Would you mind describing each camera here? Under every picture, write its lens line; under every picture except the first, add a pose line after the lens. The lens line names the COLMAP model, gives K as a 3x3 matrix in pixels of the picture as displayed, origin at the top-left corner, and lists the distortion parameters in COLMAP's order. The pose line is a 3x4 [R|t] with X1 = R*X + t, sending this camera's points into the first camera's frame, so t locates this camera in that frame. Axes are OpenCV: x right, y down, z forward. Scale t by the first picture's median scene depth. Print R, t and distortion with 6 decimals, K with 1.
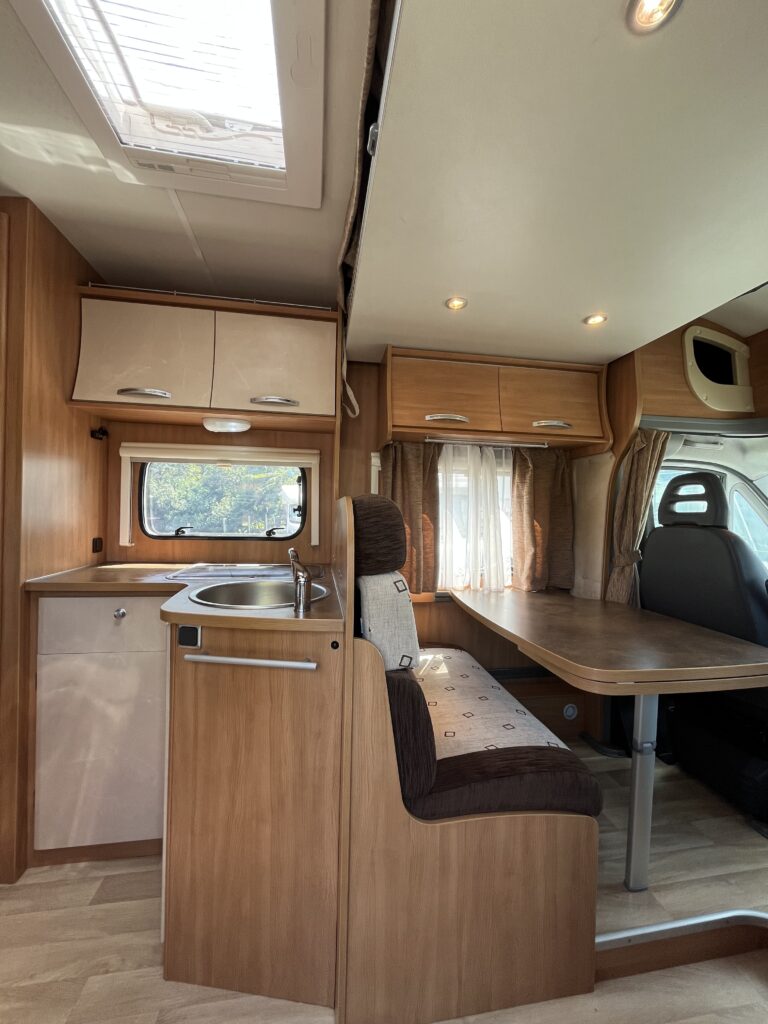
lens RADIAL K [[412.5, 0, 387.4], [0, 412.5, 512.8], [0, 0, 1]] dist [-0.002286, -0.000097]
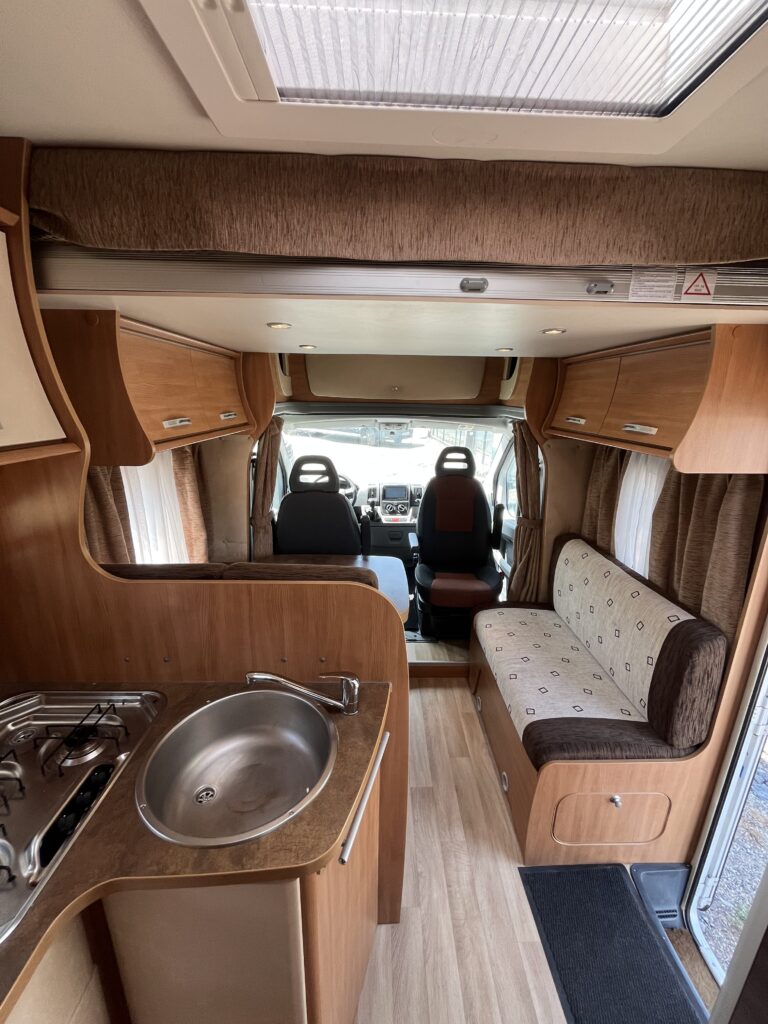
lens RADIAL K [[412.5, 0, 387.4], [0, 412.5, 512.8], [0, 0, 1]] dist [-0.002286, -0.000097]
pose [[0.144680, -0.285103, 0.947514, -0.708979], [-0.017376, 0.956710, 0.290523, -0.357968], [-0.989326, -0.058497, 0.133463, 0.585285]]
